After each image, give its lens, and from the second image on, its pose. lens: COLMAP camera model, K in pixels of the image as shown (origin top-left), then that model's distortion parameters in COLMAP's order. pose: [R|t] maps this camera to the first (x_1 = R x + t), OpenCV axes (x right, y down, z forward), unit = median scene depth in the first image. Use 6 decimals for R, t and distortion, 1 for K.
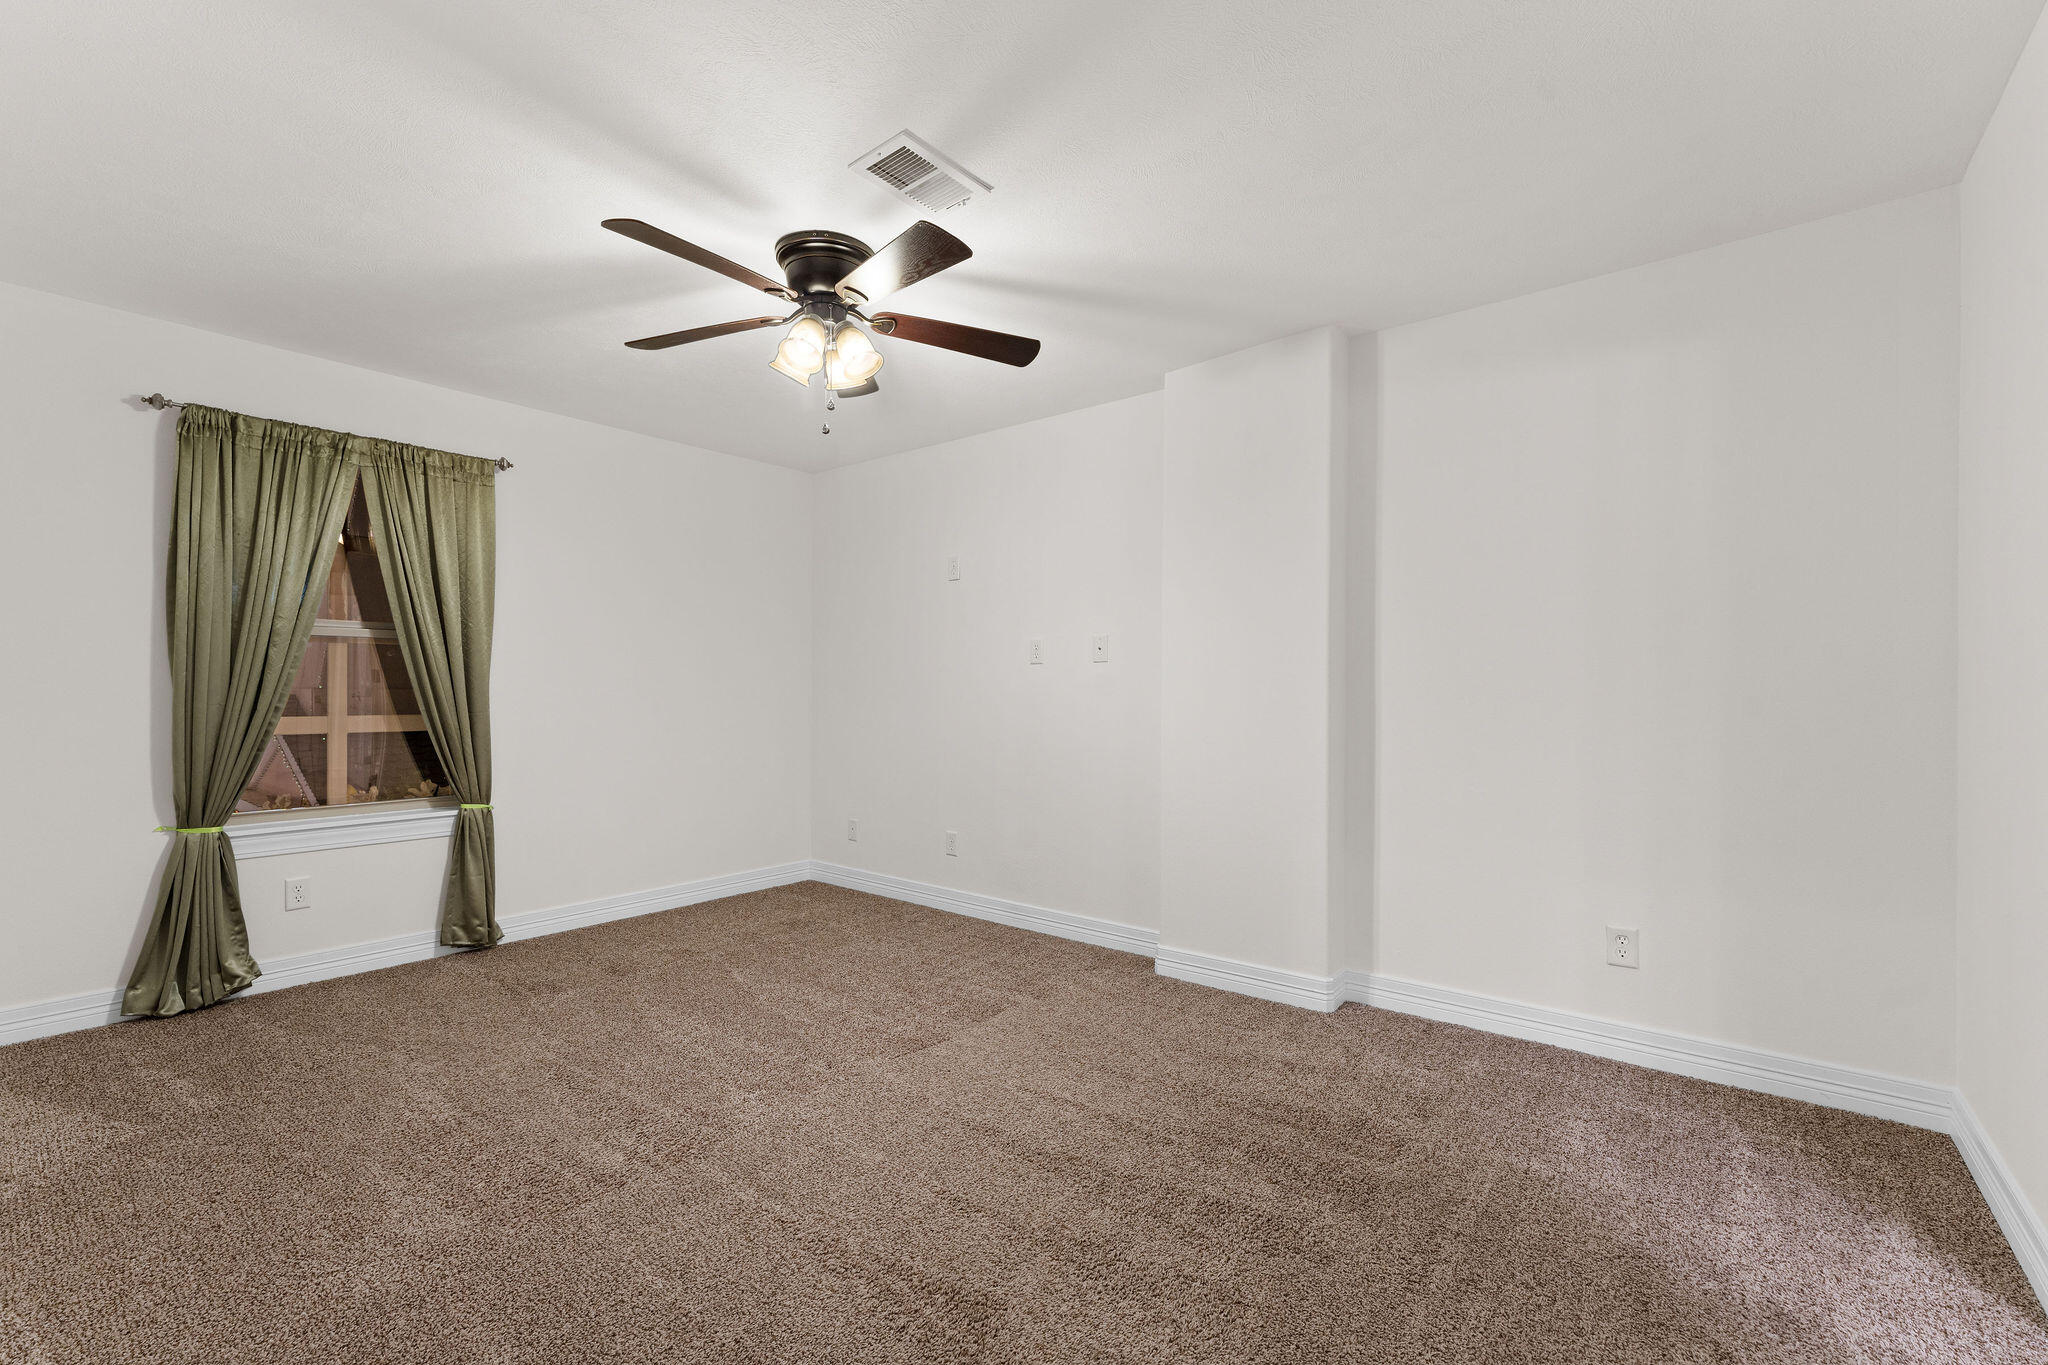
lens RADIAL K [[871.2, 0, 1016.6], [0, 871.2, 684.2], [0, 0, 1]] dist [0.000769, 0.000059]
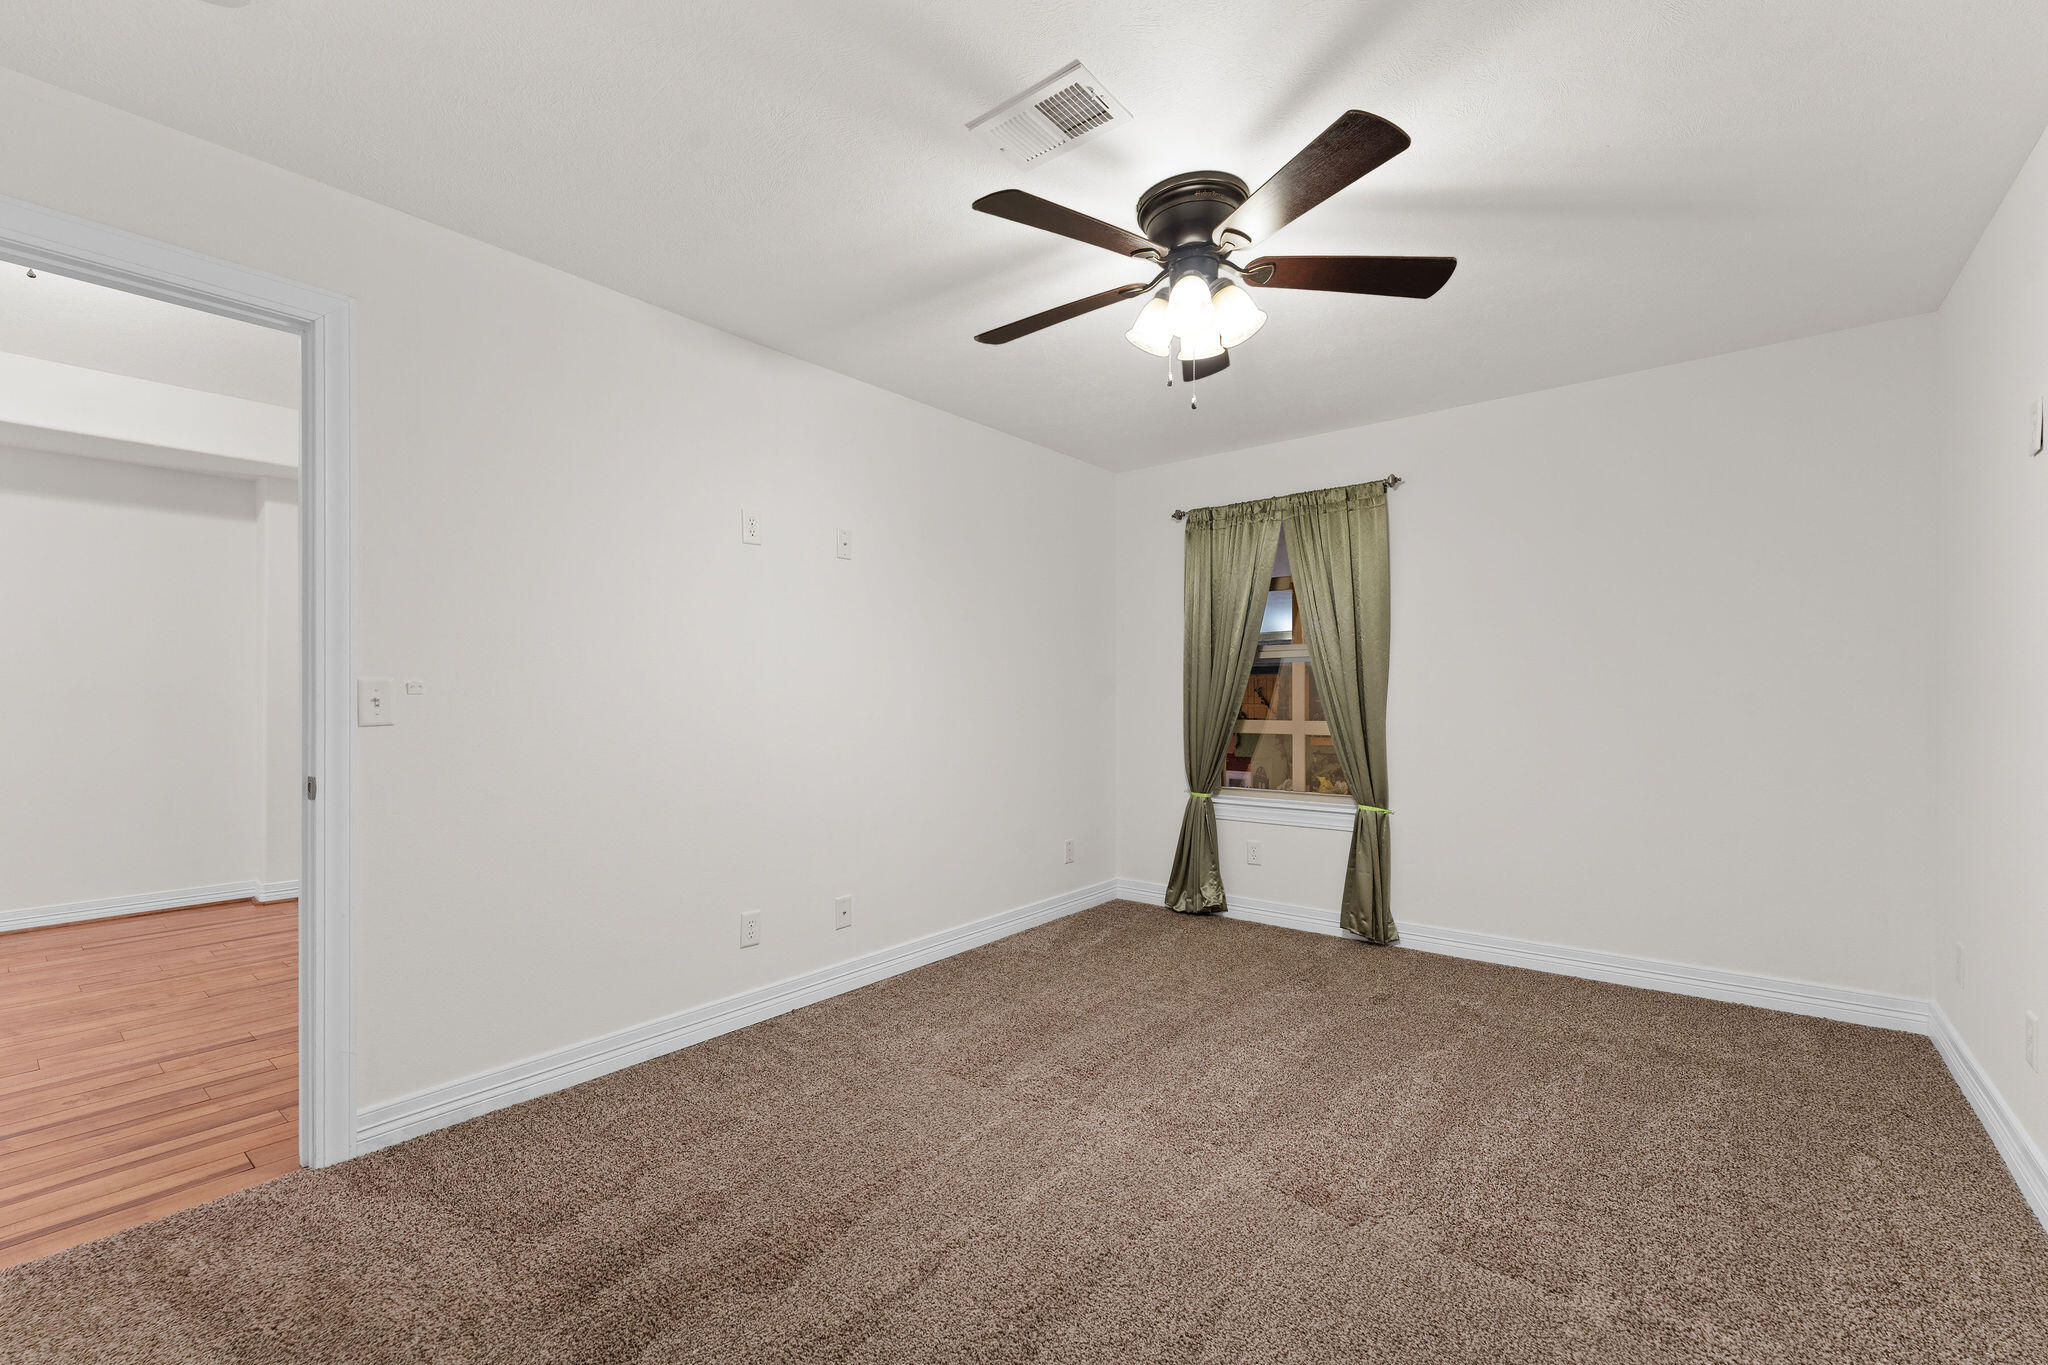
lens RADIAL K [[871.2, 0, 1016.5], [0, 871.2, 694.3], [0, 0, 1]] dist [0.000769, 0.000059]
pose [[-0.005165, -0.005130, -0.999974, 0.472651], [0.010790, 0.999928, -0.005186, 0.000693], [0.999928, -0.010816, -0.005110, 0.596856]]
